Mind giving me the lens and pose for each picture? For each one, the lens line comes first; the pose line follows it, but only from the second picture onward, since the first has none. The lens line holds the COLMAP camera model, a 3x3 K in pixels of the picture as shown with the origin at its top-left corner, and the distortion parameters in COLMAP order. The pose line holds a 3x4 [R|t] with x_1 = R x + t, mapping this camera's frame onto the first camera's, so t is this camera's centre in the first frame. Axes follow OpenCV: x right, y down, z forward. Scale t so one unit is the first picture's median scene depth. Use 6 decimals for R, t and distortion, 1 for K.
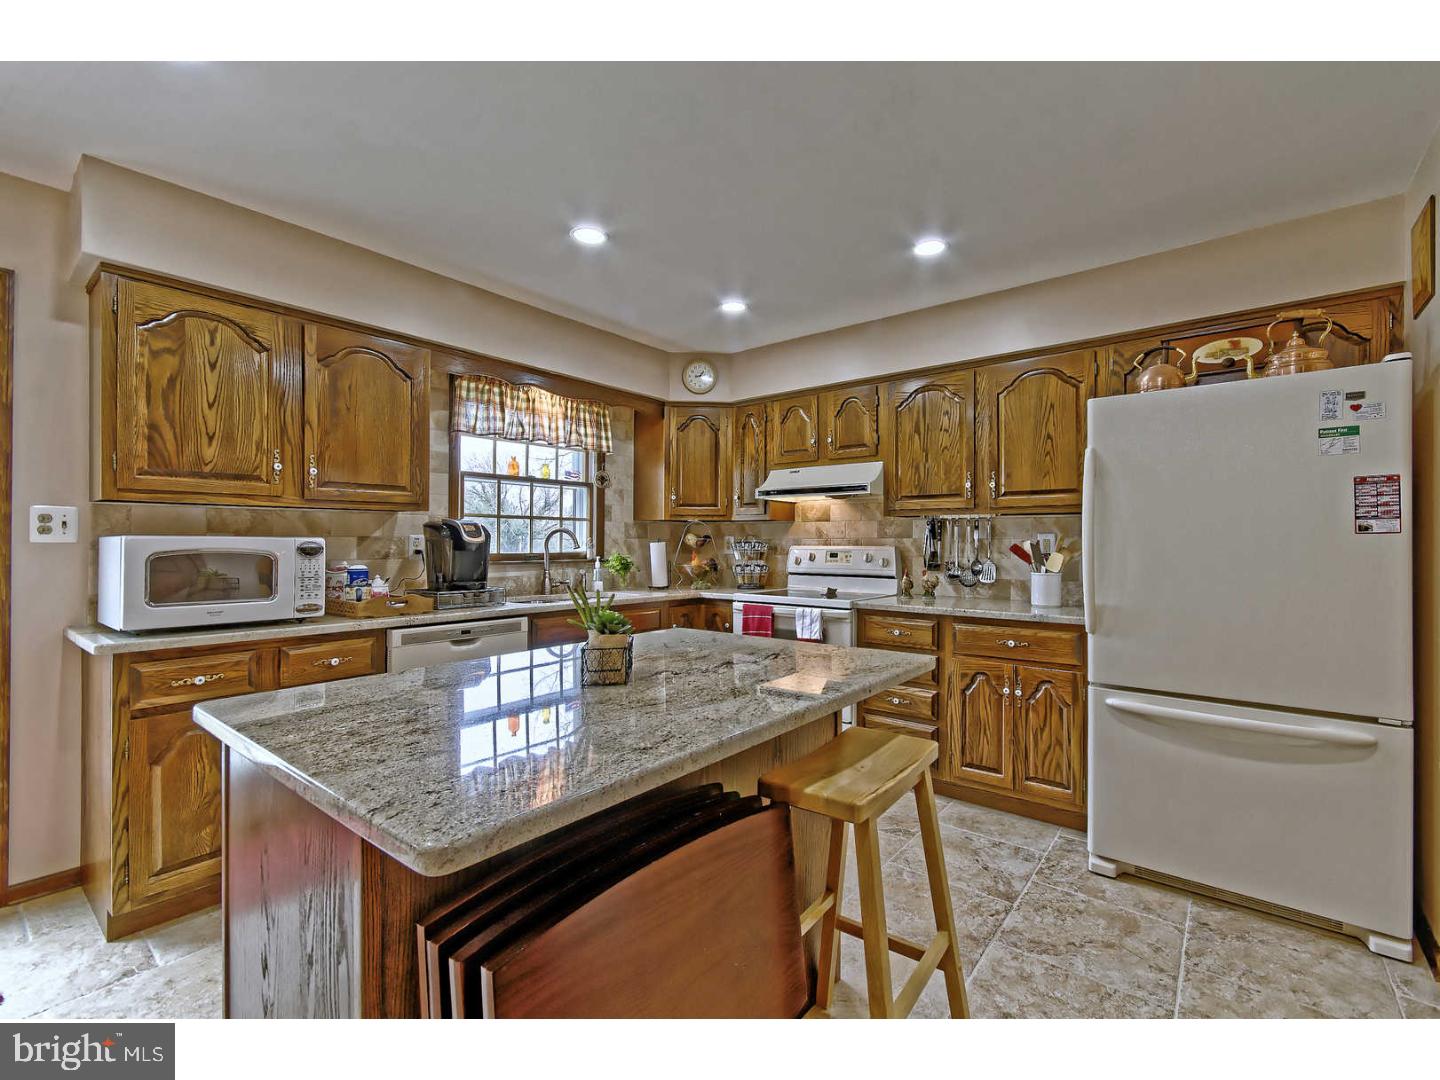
lens RADIAL K [[632.6, 0, 739.5], [0, 632.6, 541.2], [0, 0, 1]] dist [-0.001895, 0.000920]
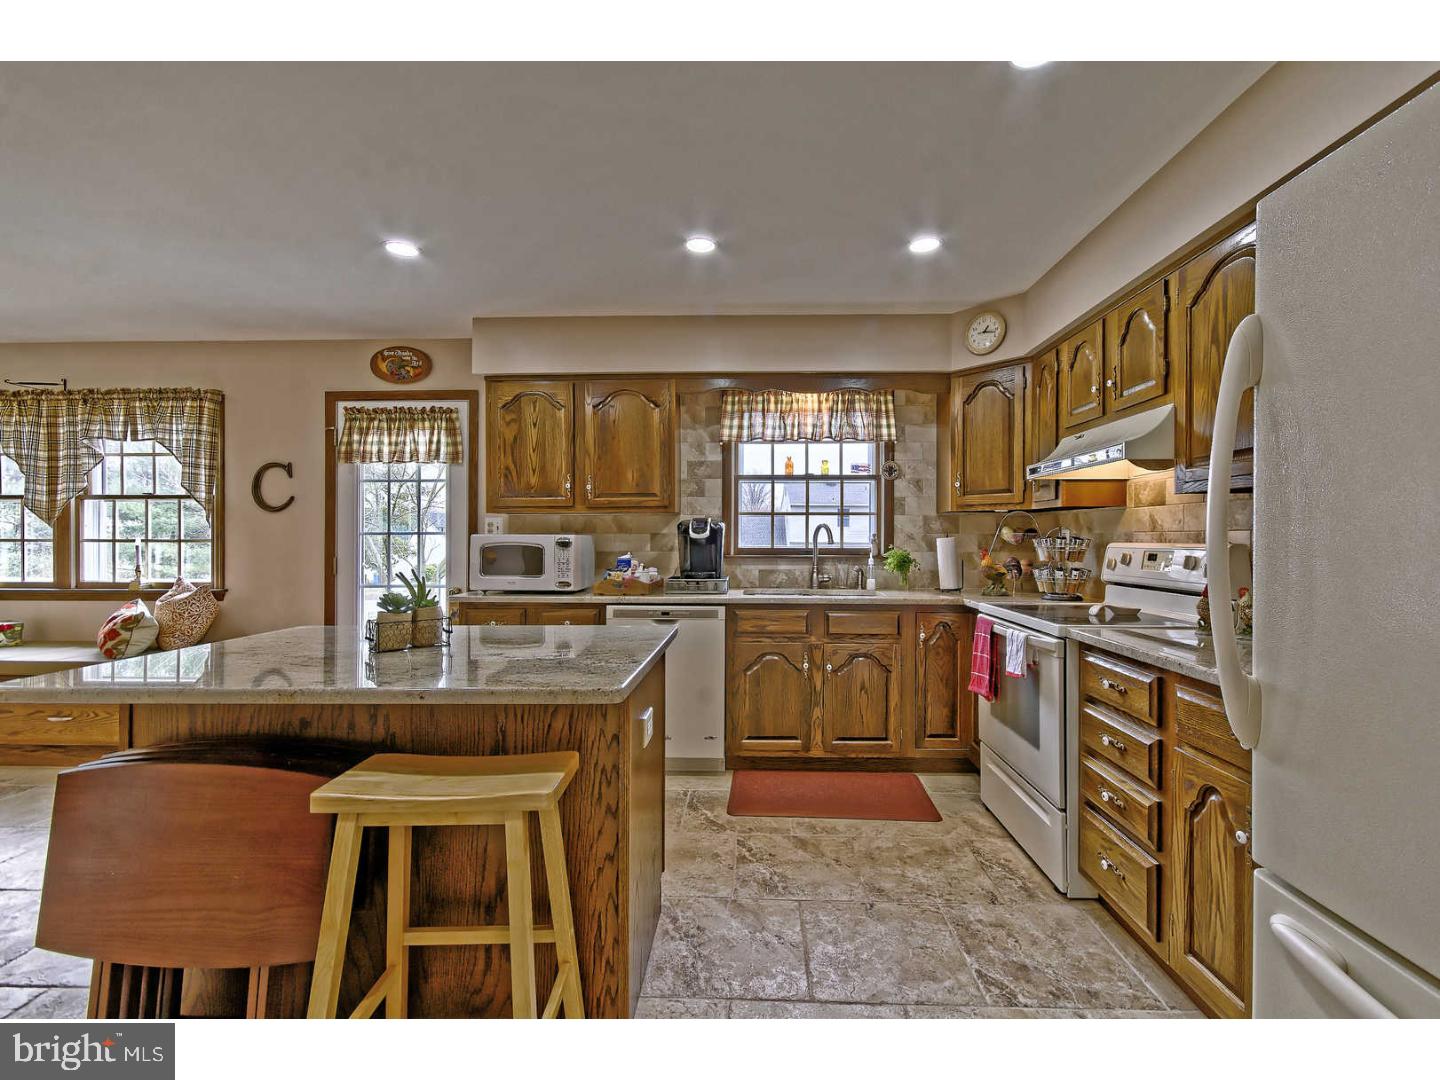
lens RADIAL K [[632.6, 0, 740.4], [0, 632.6, 535.6], [0, 0, 1]] dist [-0.001895, 0.000920]
pose [[0.596971, -0.003388, -0.802255, 0.450228], [0.002861, 0.999994, -0.002094, 0.000303], [0.802257, -0.001045, 0.596977, 0.299364]]
